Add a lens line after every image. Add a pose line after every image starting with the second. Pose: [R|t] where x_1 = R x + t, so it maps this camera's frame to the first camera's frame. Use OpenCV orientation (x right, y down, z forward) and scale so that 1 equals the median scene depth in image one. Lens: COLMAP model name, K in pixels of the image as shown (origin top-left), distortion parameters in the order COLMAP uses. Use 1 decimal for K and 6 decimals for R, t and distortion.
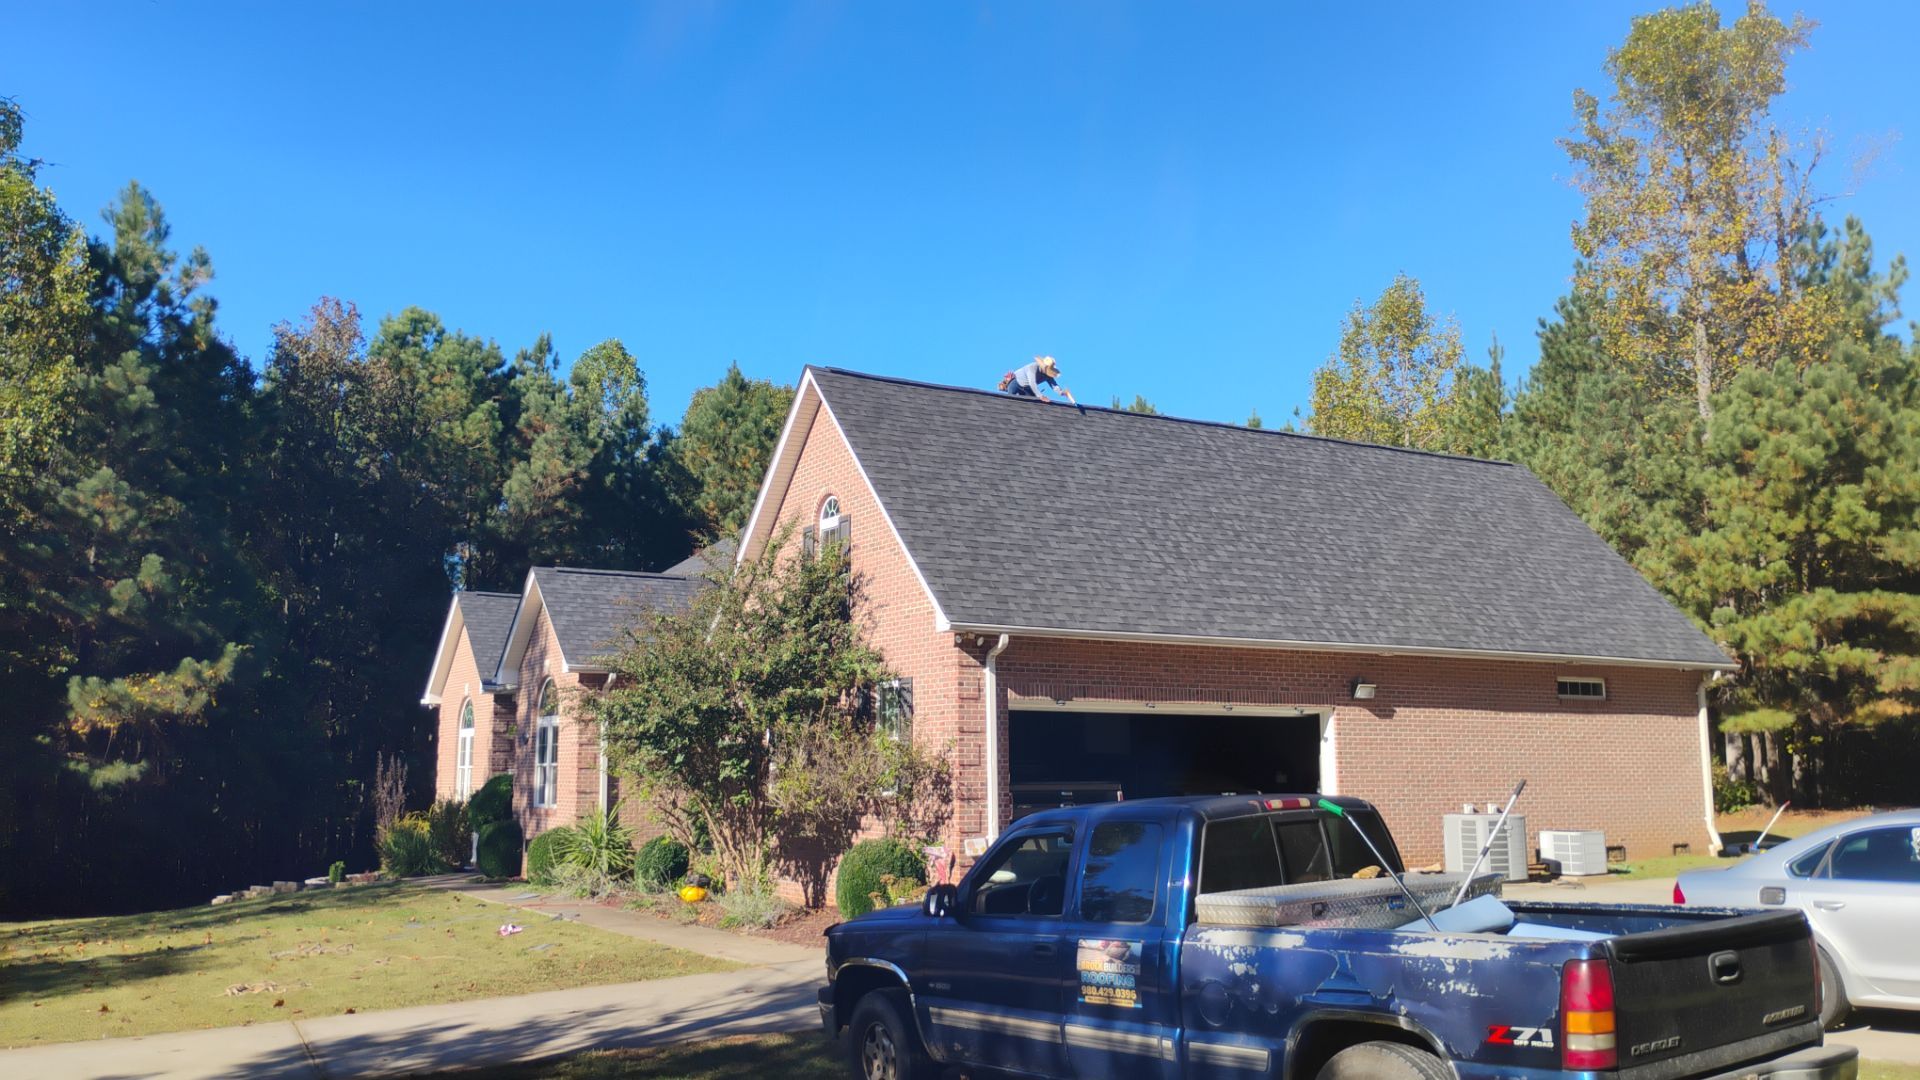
lens RADIAL K [[1593.8, 0, 960.0], [0, 1593.8, 540.0], [0, 0, 1]] dist [0.063216, -0.096158]
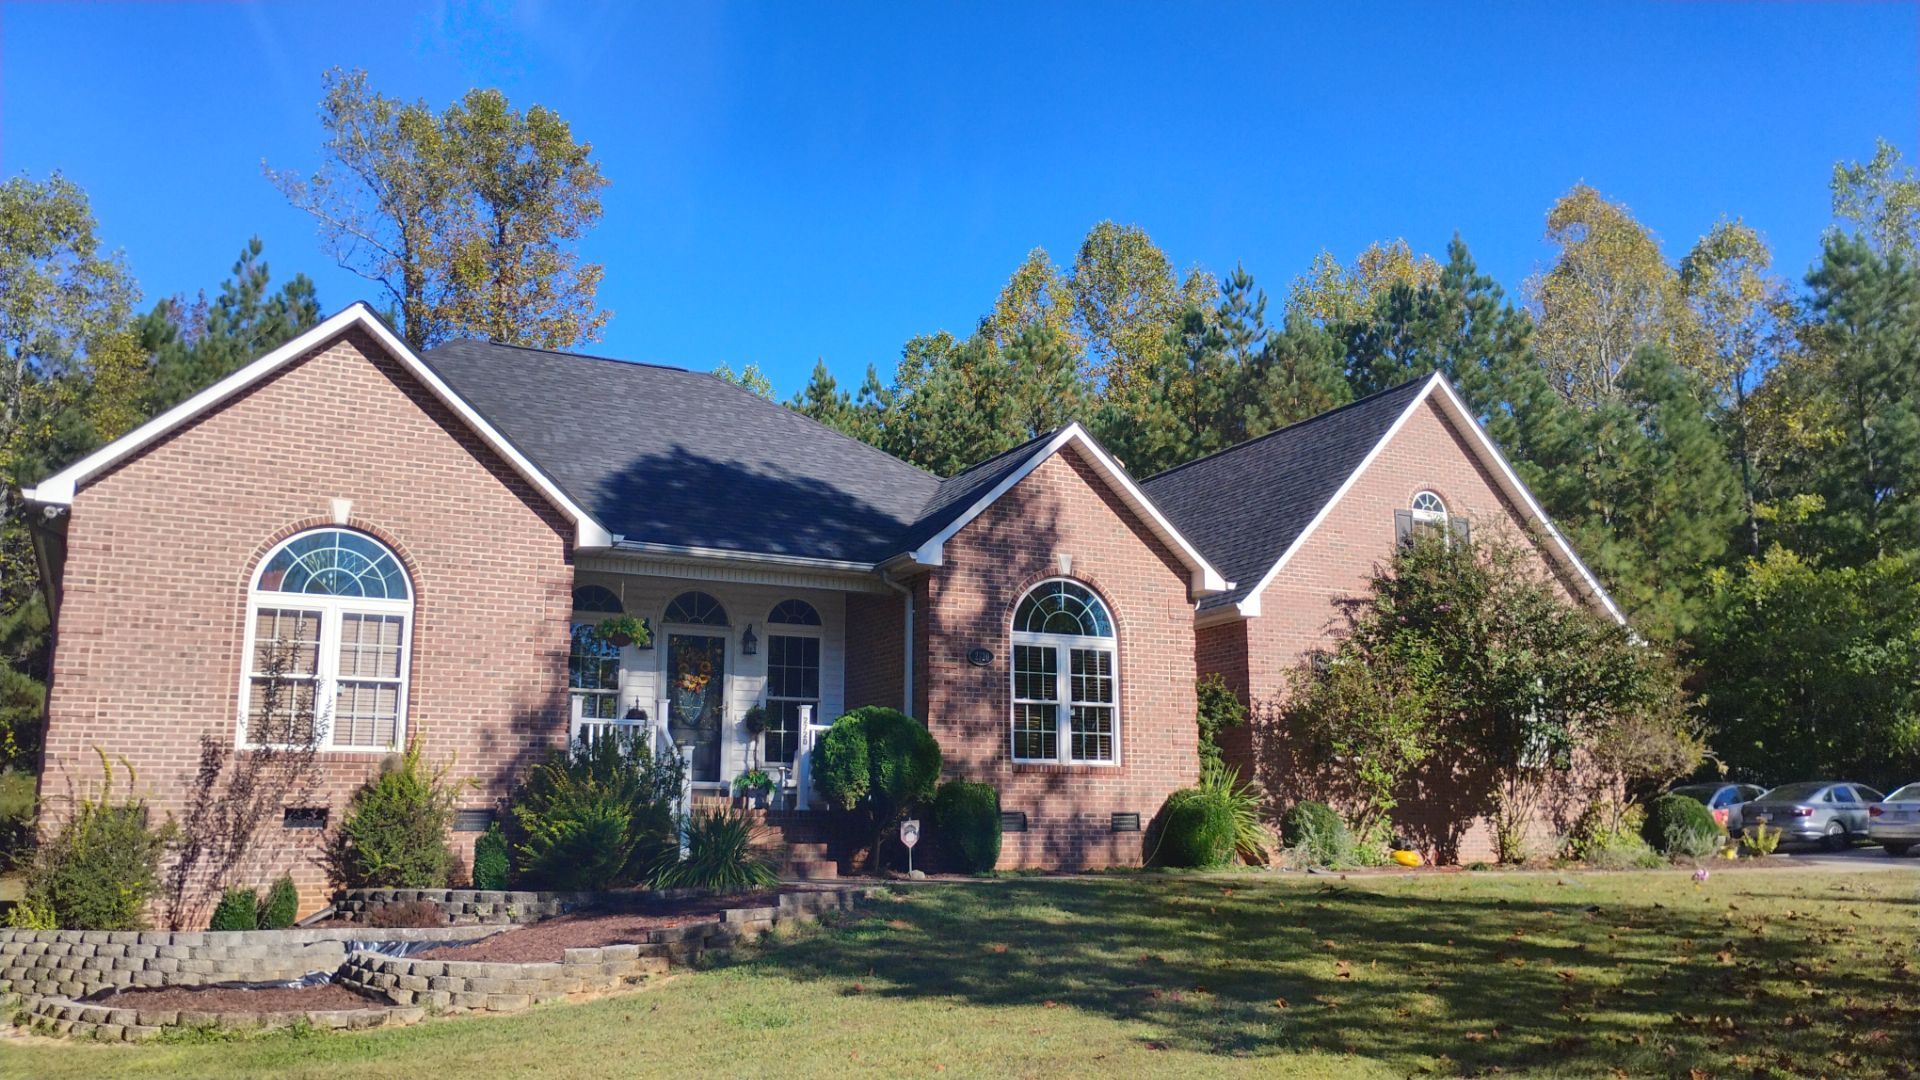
lens RADIAL K [[1593.8, 0, 960.0], [0, 1593.8, 540.0], [0, 0, 1]] dist [0.063216, -0.096158]
pose [[0.058763, 0.194890, 0.979063, -0.688829], [-0.140368, 0.972627, -0.185184, 0.149326], [-0.988354, -0.126547, 0.084511, 0.719049]]
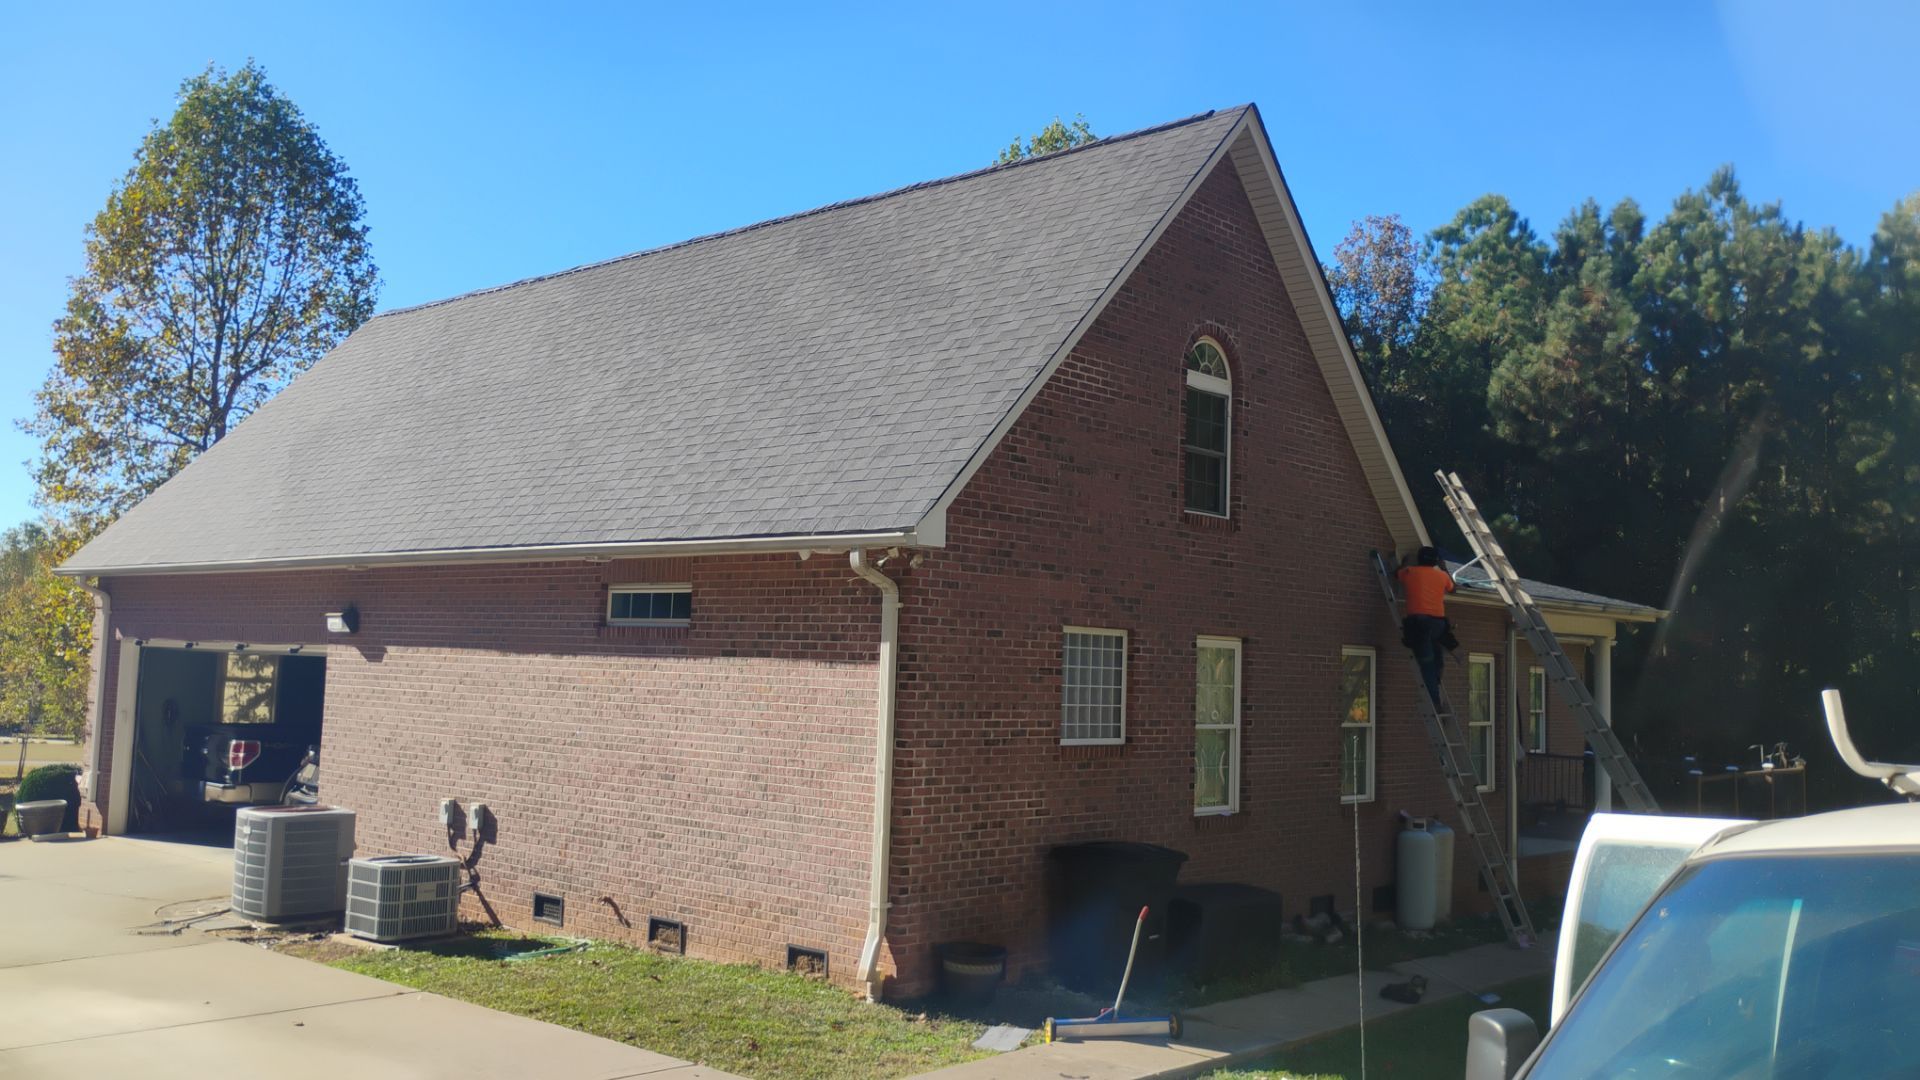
lens RADIAL K [[1593.8, 0, 960.0], [0, 1593.8, 540.0], [0, 0, 1]] dist [0.063216, -0.096158]
pose [[0.309096, -0.060812, -0.949085, 0.586524], [0.103731, 0.994155, -0.029917, 0.063153], [0.945357, -0.089202, 0.313598, 0.607260]]
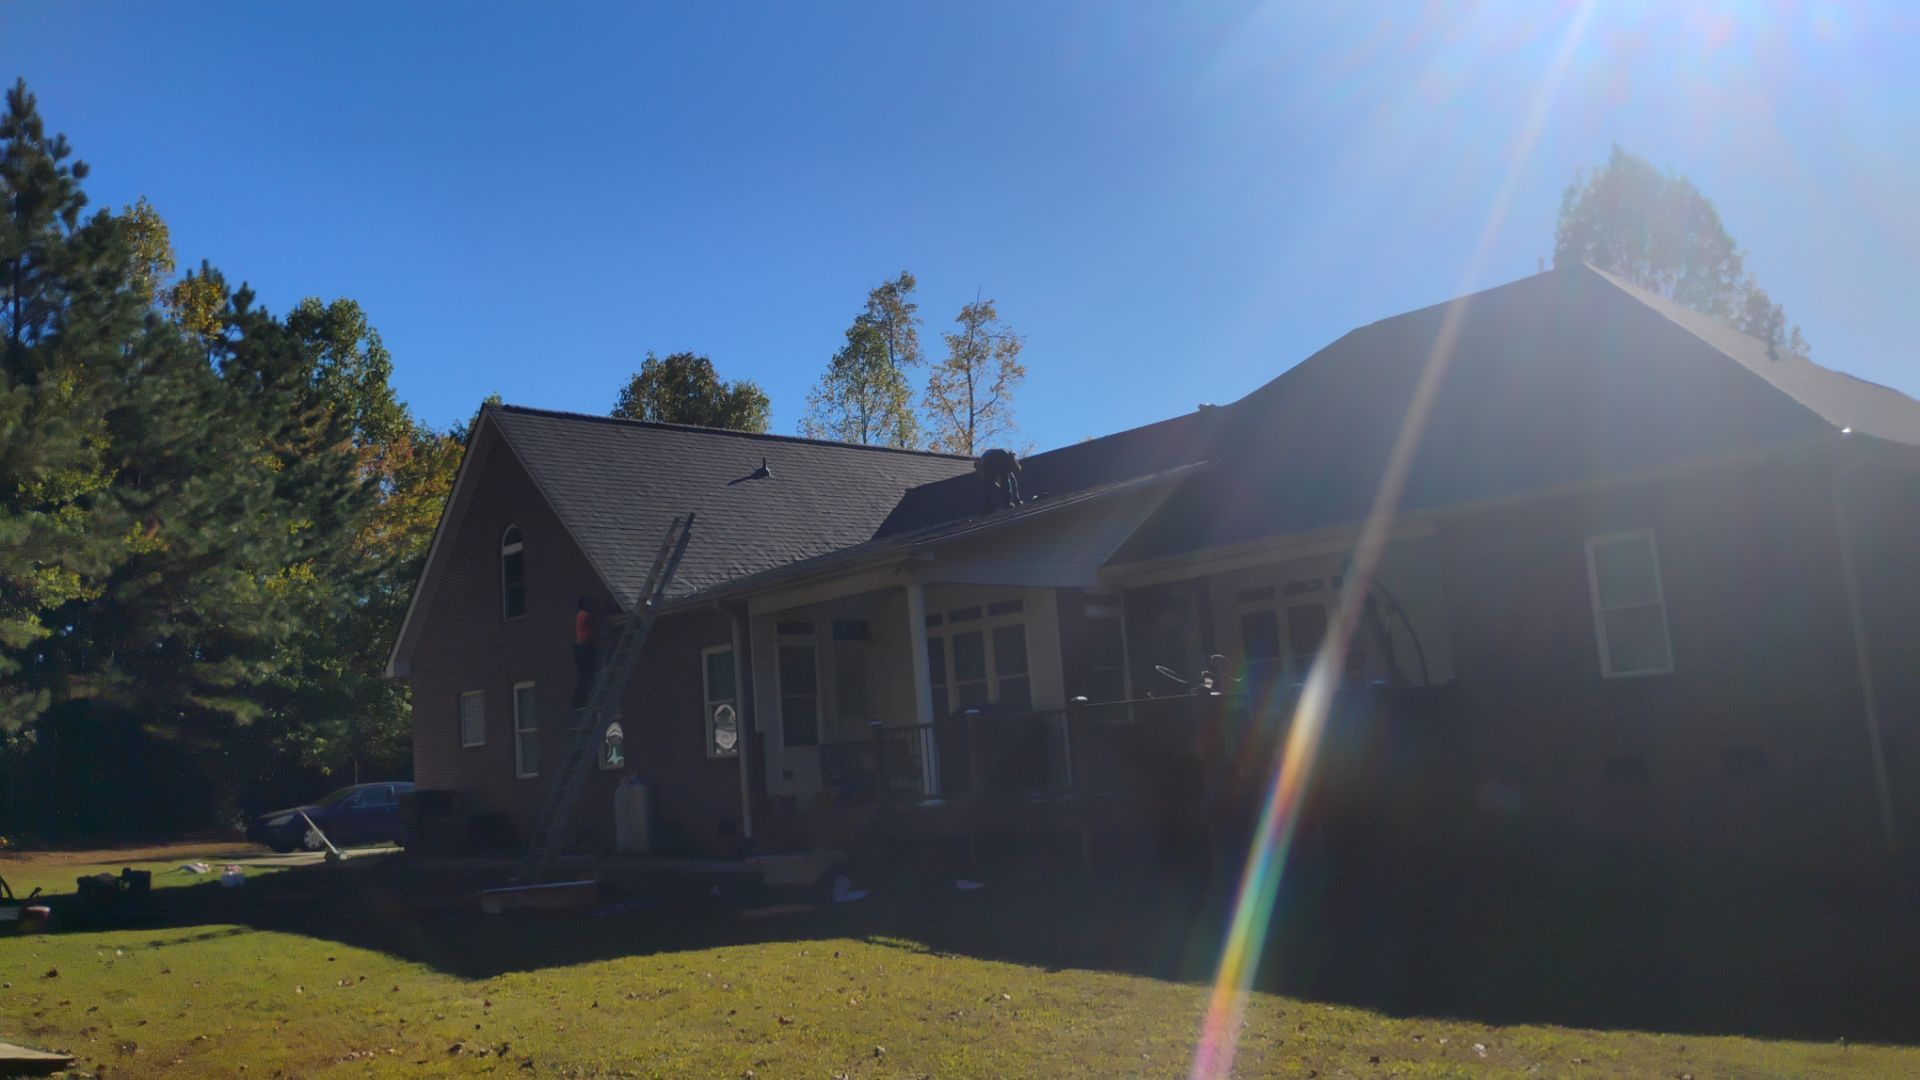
lens RADIAL K [[1593.8, 0, 960.0], [0, 1593.8, 540.0], [0, 0, 1]] dist [0.063216, -0.096158]
pose [[-0.968043, 0.047770, -0.246194, 0.250831], [0.116684, 0.954754, -0.273549, 0.225981], [0.221987, -0.293534, -0.929817, 1.442797]]
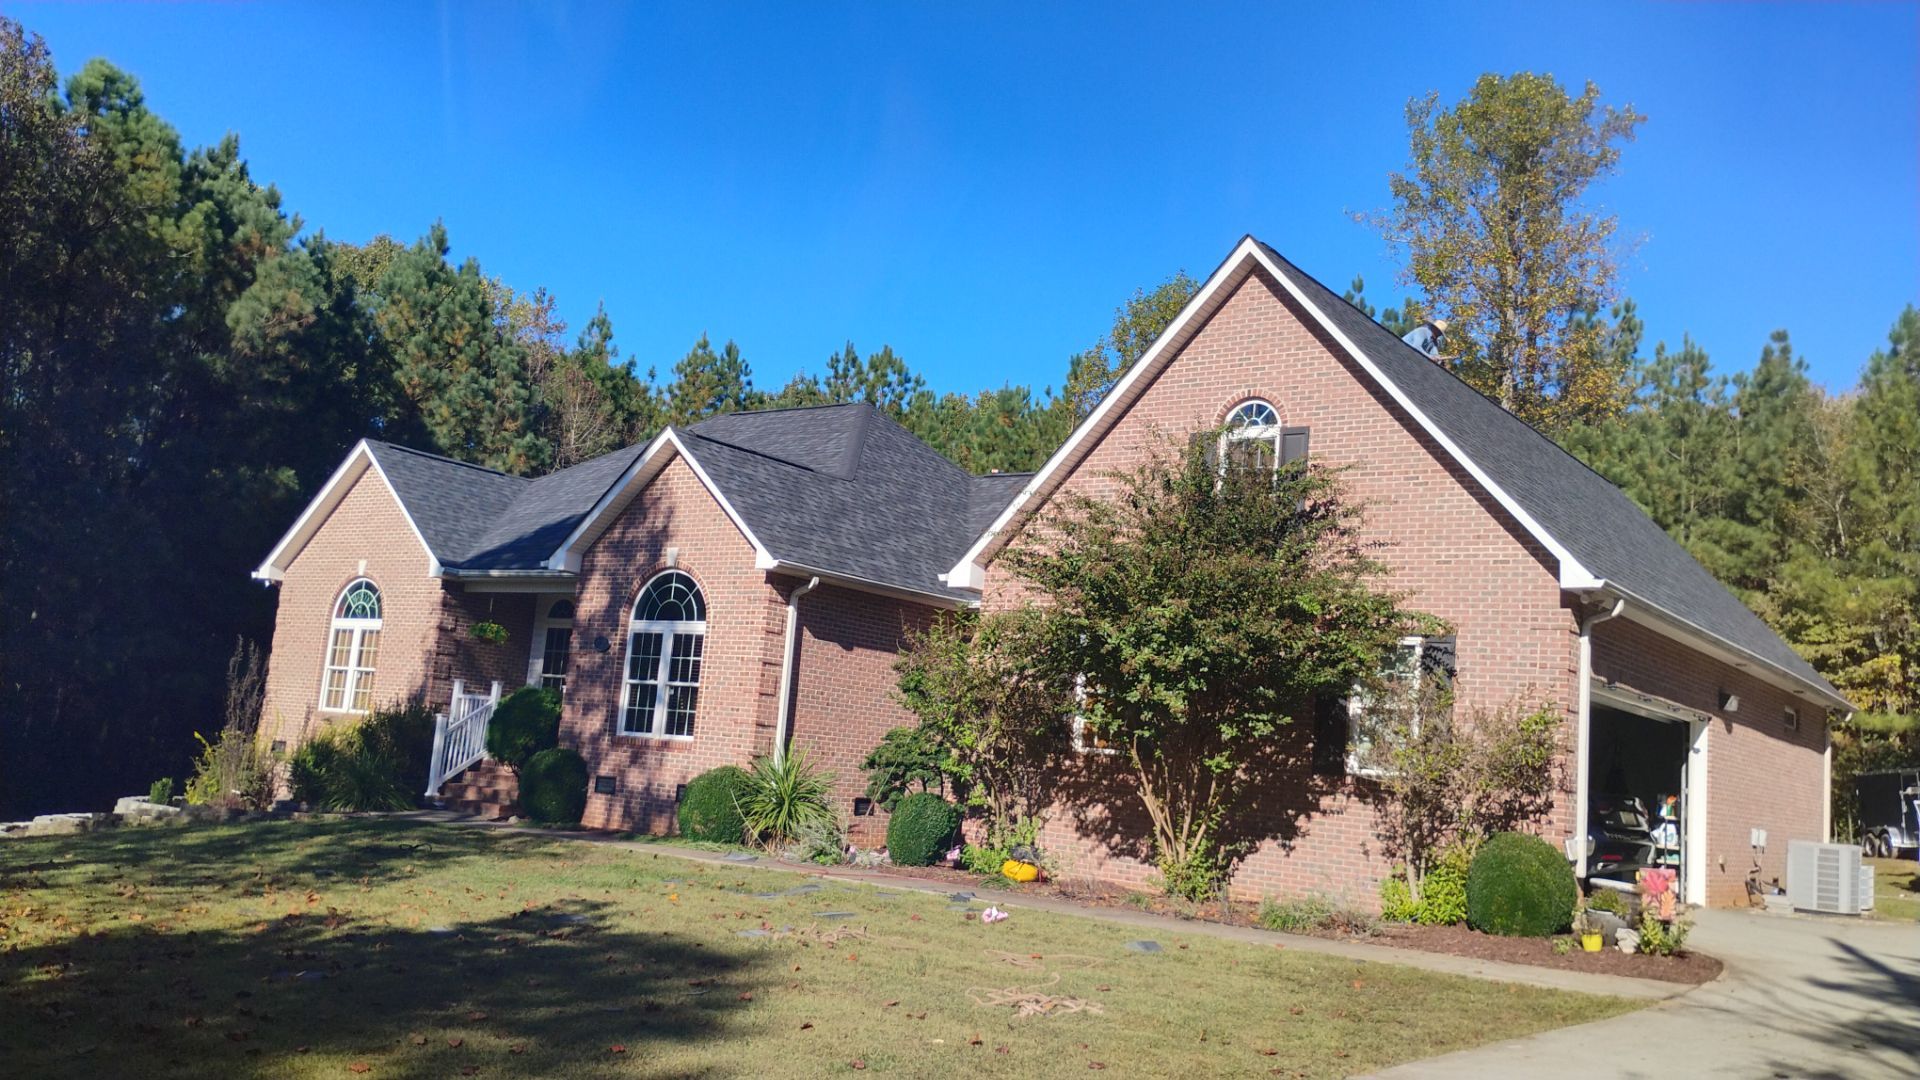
lens RADIAL K [[1593.8, 0, 960.0], [0, 1593.8, 540.0], [0, 0, 1]] dist [0.063216, -0.096158]
pose [[0.921110, 0.136689, 0.364518, -0.299223], [-0.143603, 0.989601, -0.008211, 0.042125], [-0.361850, -0.044783, 0.931160, 0.170647]]
